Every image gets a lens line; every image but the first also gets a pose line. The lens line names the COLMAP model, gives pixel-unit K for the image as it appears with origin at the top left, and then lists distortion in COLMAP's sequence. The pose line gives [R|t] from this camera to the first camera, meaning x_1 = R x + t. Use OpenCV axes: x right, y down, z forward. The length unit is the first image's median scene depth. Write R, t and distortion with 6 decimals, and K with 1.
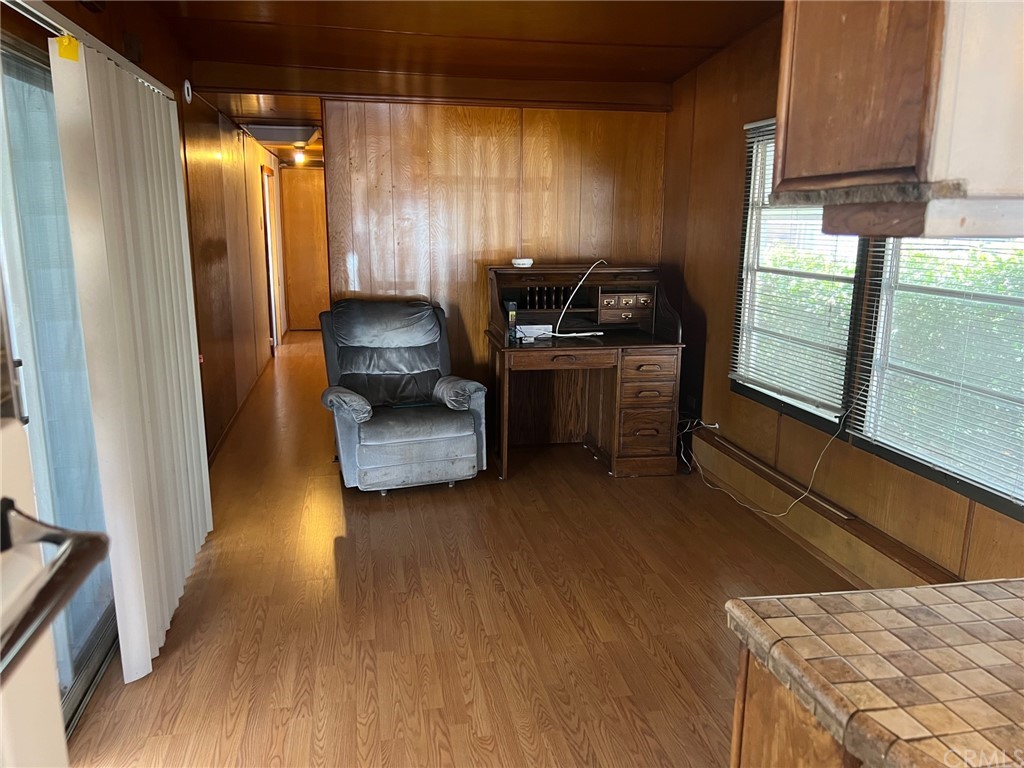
lens RADIAL K [[773.5, 0, 510.8], [0, 773.5, 384.8], [0, 0, 1]] dist [0.052783, -0.062018]
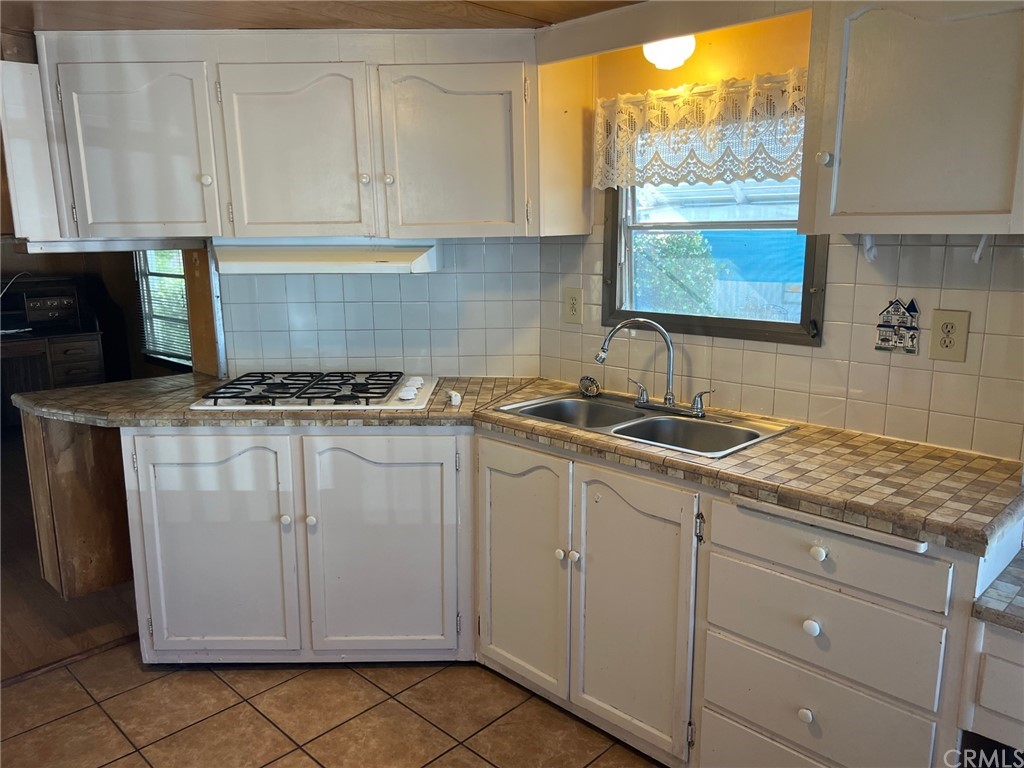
lens RADIAL K [[773.5, 0, 511.8], [0, 773.5, 384.0], [0, 0, 1]] dist [0.052783, -0.062018]
pose [[0.831665, -0.118687, 0.542445, 0.081211], [0.128519, 0.991507, 0.019900, 0.119281], [-0.540200, 0.053164, 0.839856, -0.604552]]
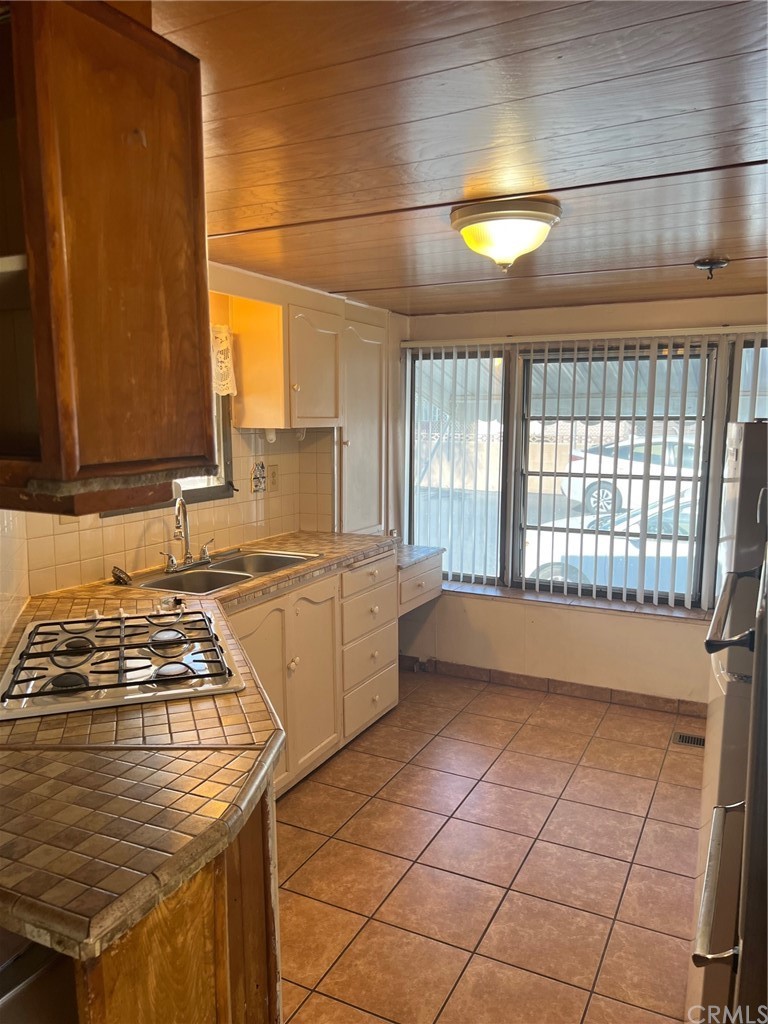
lens RADIAL K [[773.5, 0, 385.0], [0, 773.5, 515.3], [0, 0, 1]] dist [0.052783, -0.062018]
pose [[-0.791847, -0.079491, 0.605524, -0.118713], [0.132788, 0.945363, 0.297752, -0.096579], [-0.596108, 0.316180, -0.738028, 0.328308]]
